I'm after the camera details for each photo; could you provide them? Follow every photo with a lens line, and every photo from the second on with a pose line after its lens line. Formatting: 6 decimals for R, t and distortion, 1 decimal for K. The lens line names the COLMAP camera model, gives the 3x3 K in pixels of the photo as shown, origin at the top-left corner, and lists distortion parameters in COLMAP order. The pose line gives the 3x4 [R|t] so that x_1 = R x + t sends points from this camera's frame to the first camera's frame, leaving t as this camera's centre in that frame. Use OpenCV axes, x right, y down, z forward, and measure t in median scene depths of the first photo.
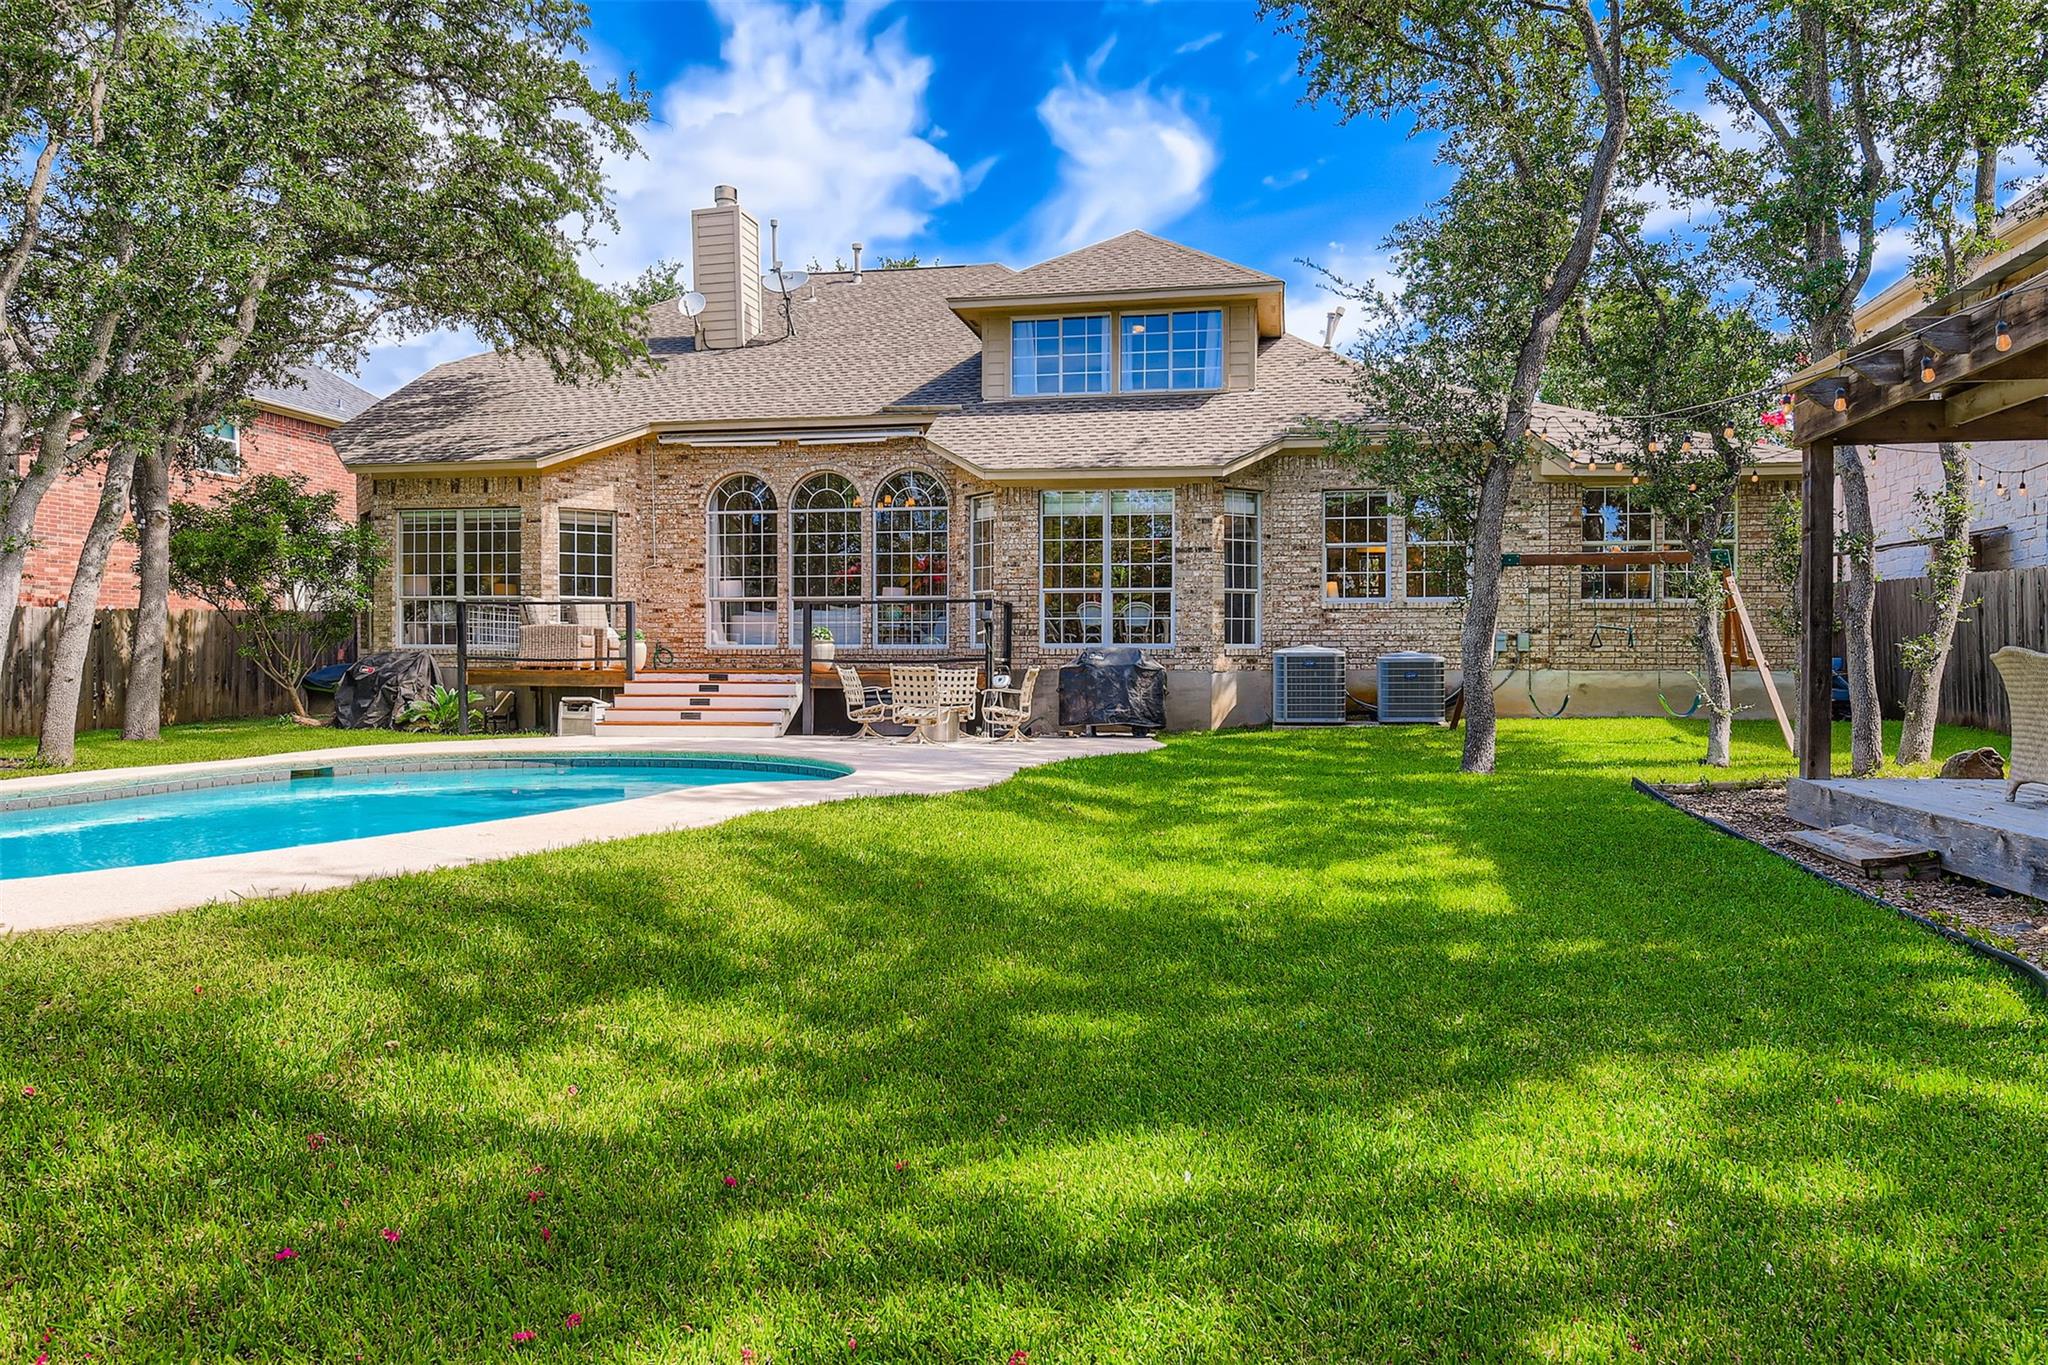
lens RADIAL K [[1368.6, 0, 1030.5], [0, 1368.6, 690.9], [0, 0, 1]] dist [-0.000293, -0.000072]
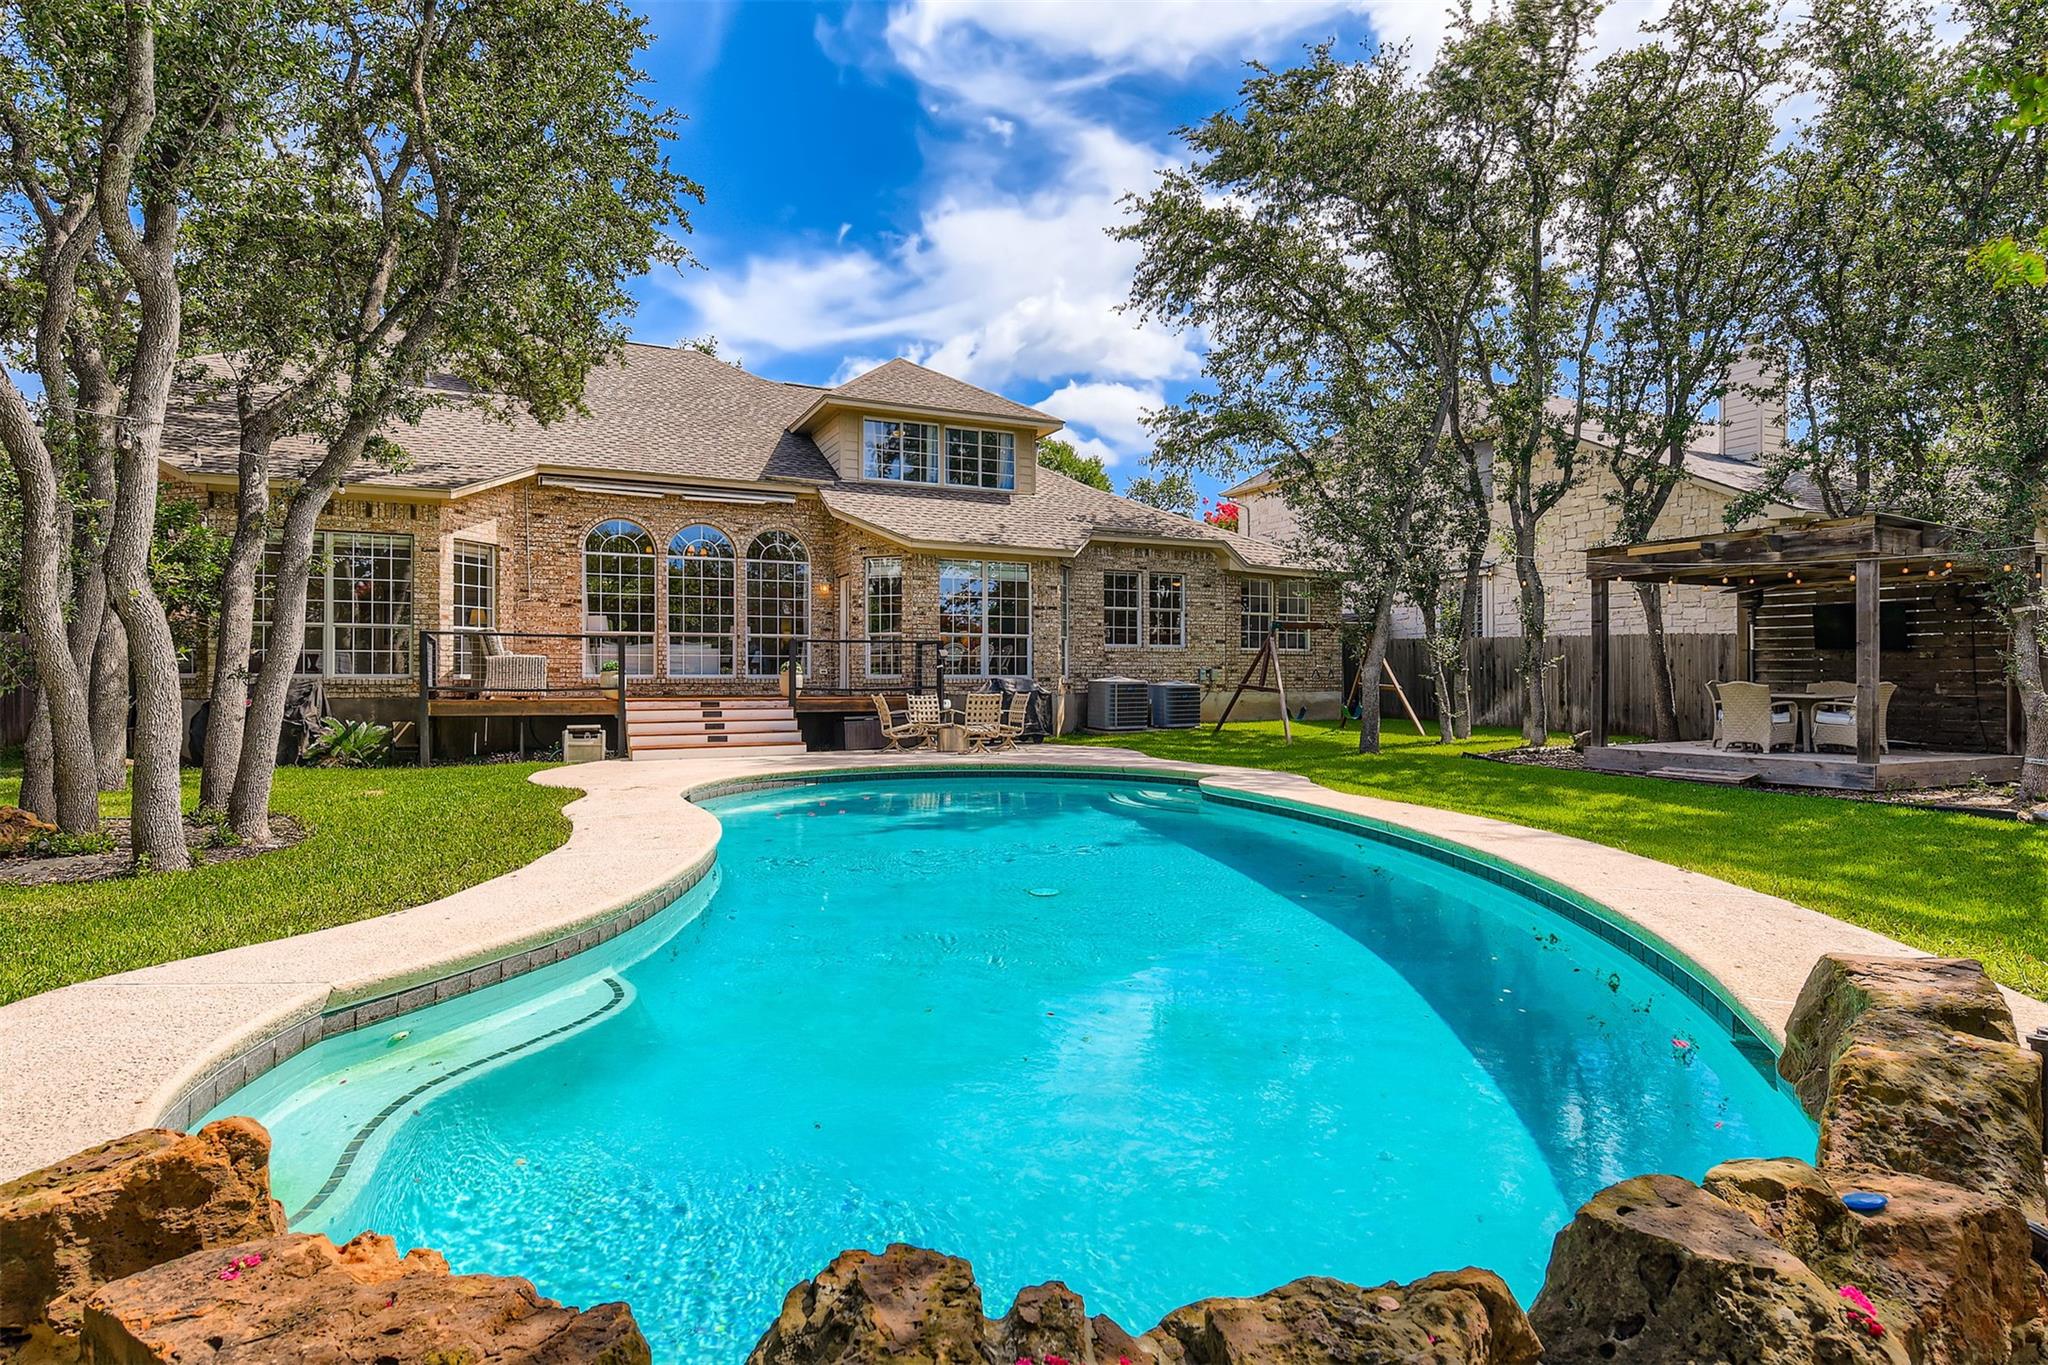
lens RADIAL K [[1091.8, 0, 1037.4], [0, 1091.8, 668.4], [0, 0, 1]] dist [0.009291, -0.000488]
pose [[0.801958, 0.005021, 0.597359, -0.485892], [0.016113, 0.999419, -0.030033, -0.007232], [-0.597163, 0.033711, 0.801411, 0.100712]]
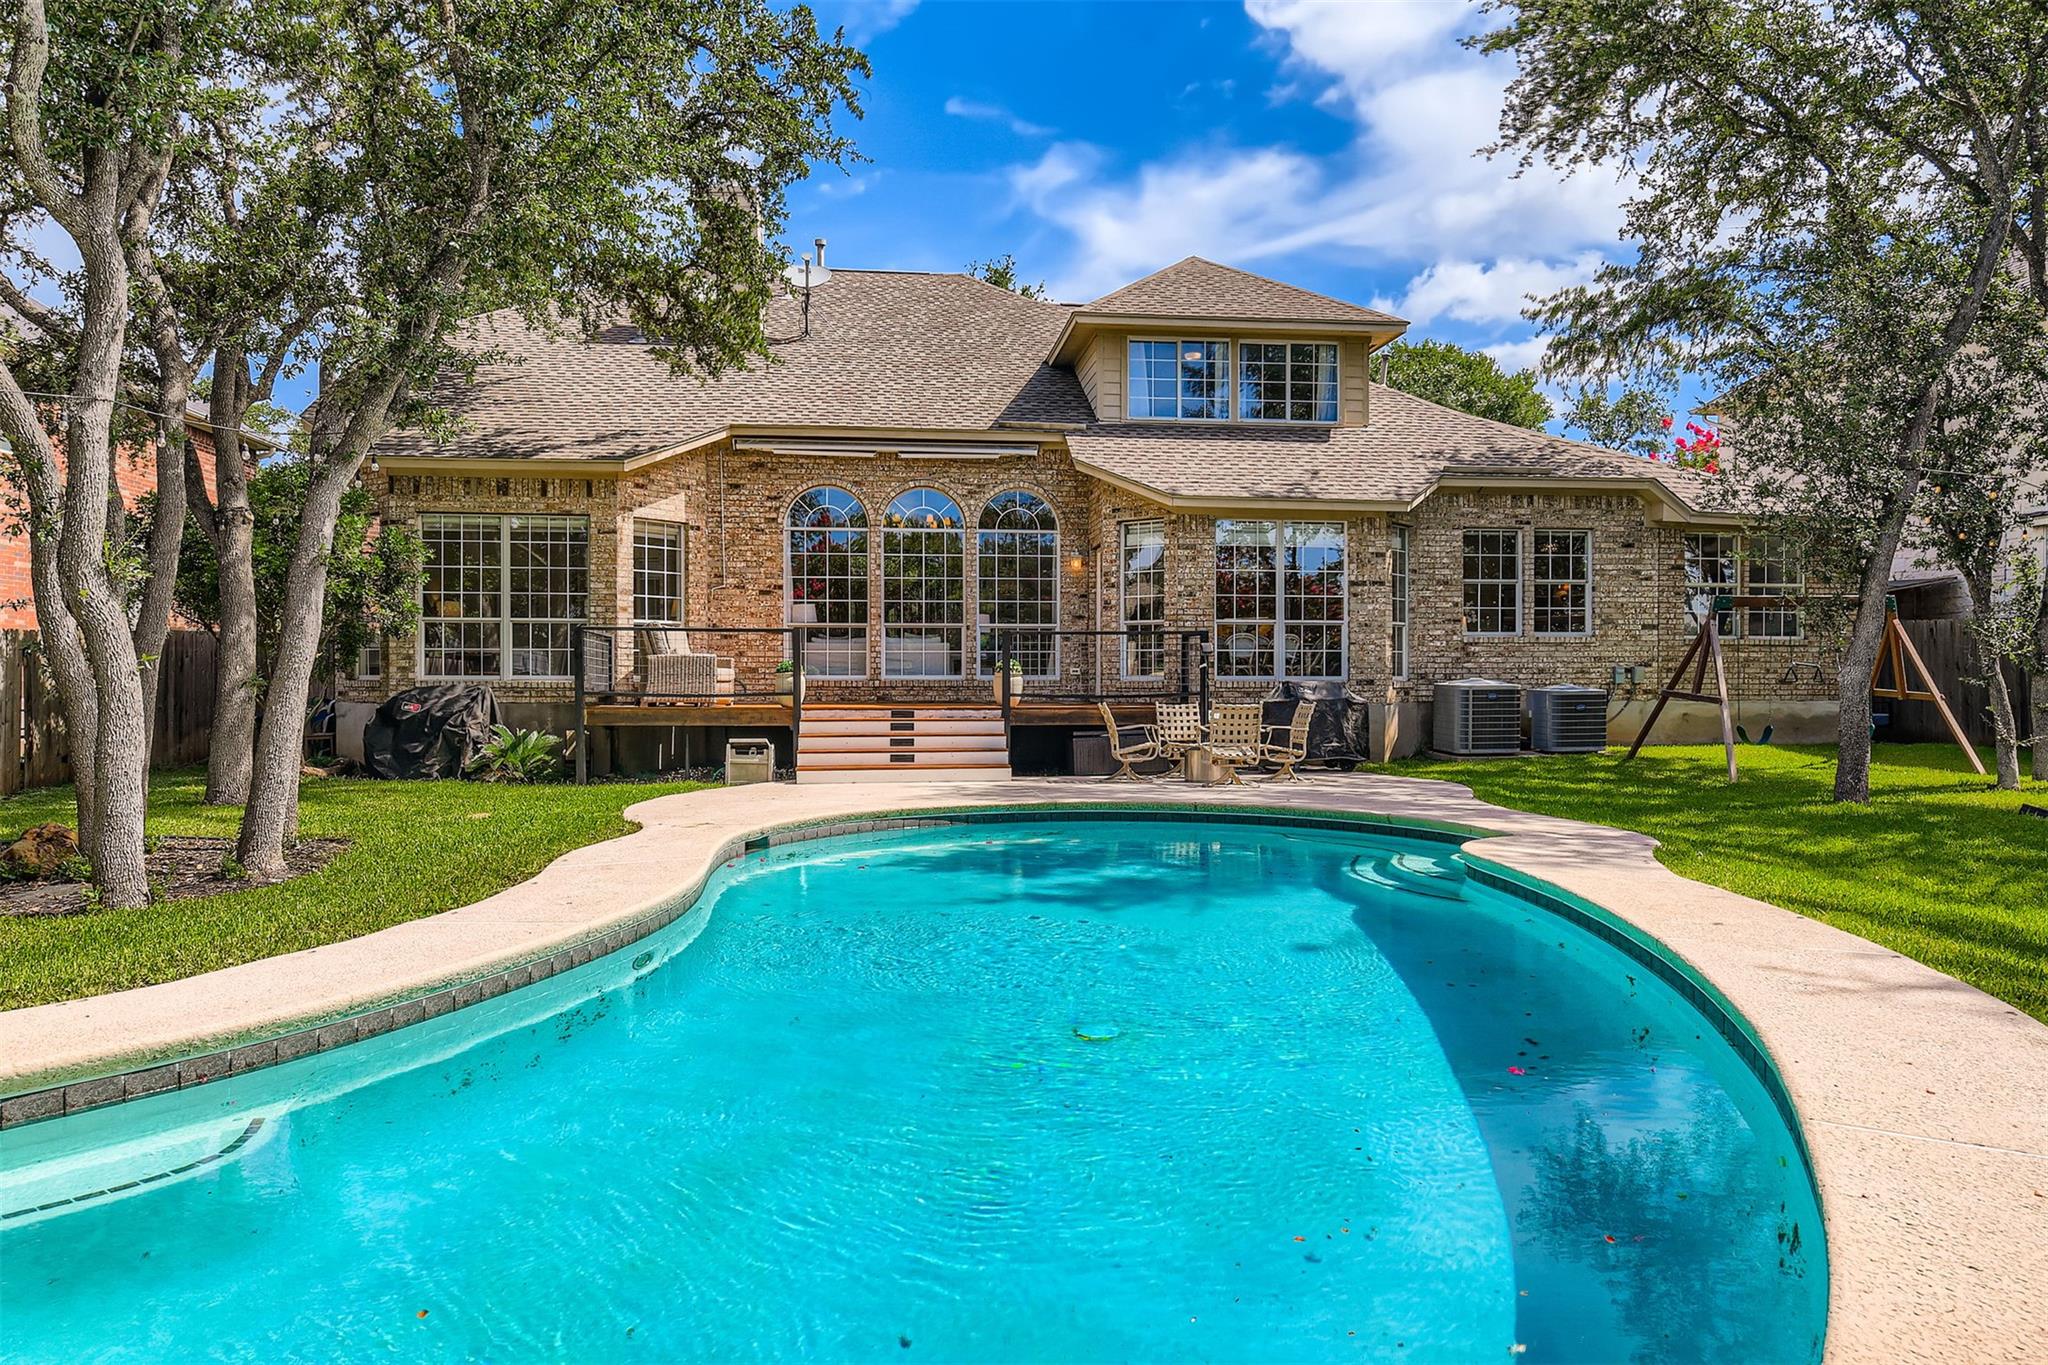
lens RADIAL K [[1368.6, 0, 1030.5], [0, 1368.6, 690.9], [0, 0, 1]] dist [-0.000293, -0.000072]
pose [[0.953654, -0.003798, 0.300882, -0.369489], [0.007835, 0.999895, -0.012212, -0.011973], [-0.300804, 0.014003, 0.953583, 0.102612]]
